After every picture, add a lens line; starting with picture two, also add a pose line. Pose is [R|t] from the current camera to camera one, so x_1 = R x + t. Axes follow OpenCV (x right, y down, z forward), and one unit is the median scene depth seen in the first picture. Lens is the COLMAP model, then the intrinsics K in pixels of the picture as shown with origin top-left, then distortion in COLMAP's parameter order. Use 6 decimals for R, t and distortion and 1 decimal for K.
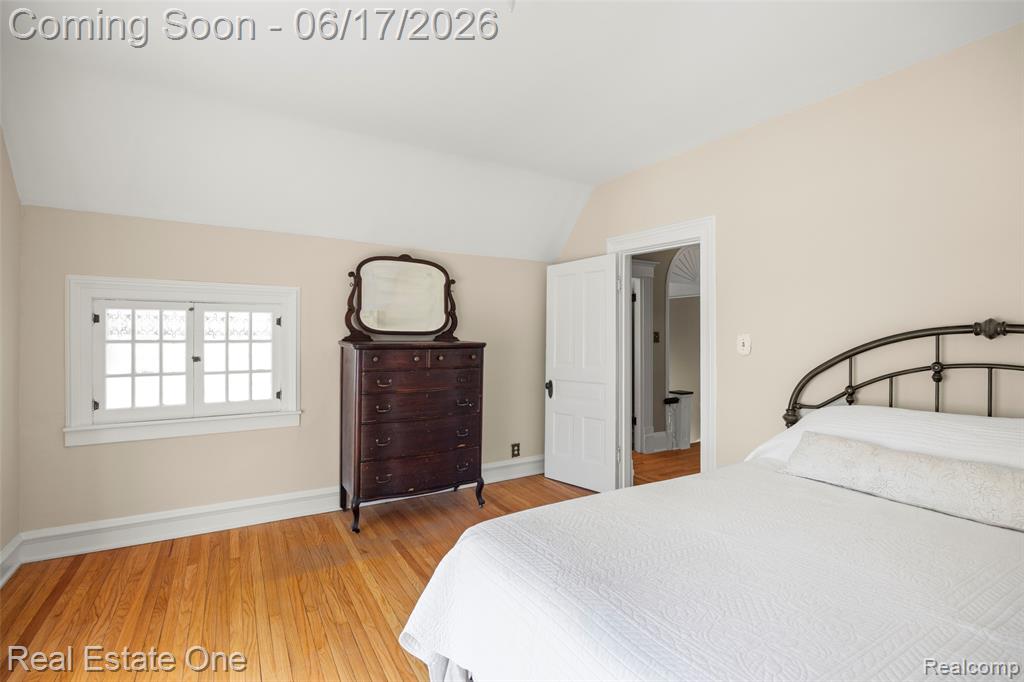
lens RADIAL K [[479.4, 0, 513.6], [0, 479.4, 339.3], [0, 0, 1]] dist [-0.010148, 0.000765]
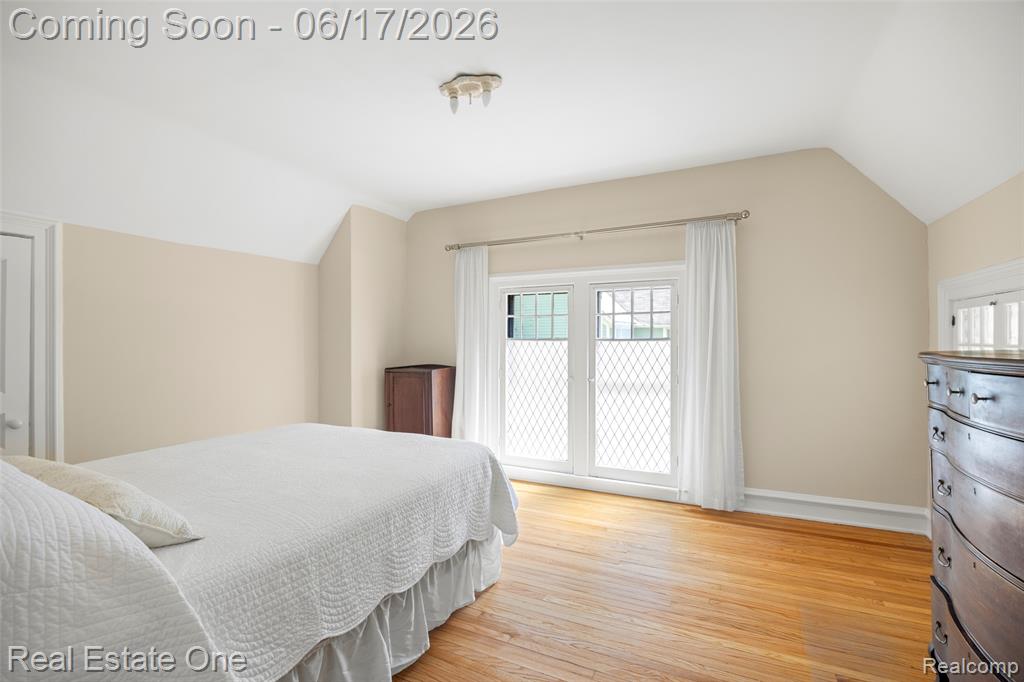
lens RADIAL K [[479.4, 0, 514.7], [0, 479.4, 335.1], [0, 0, 1]] dist [-0.010148, 0.000765]
pose [[-0.840772, -0.003267, -0.541379, 0.447562], [-0.008309, 0.999942, 0.006870, -0.013776], [0.541326, 0.010274, -0.840750, 1.466982]]
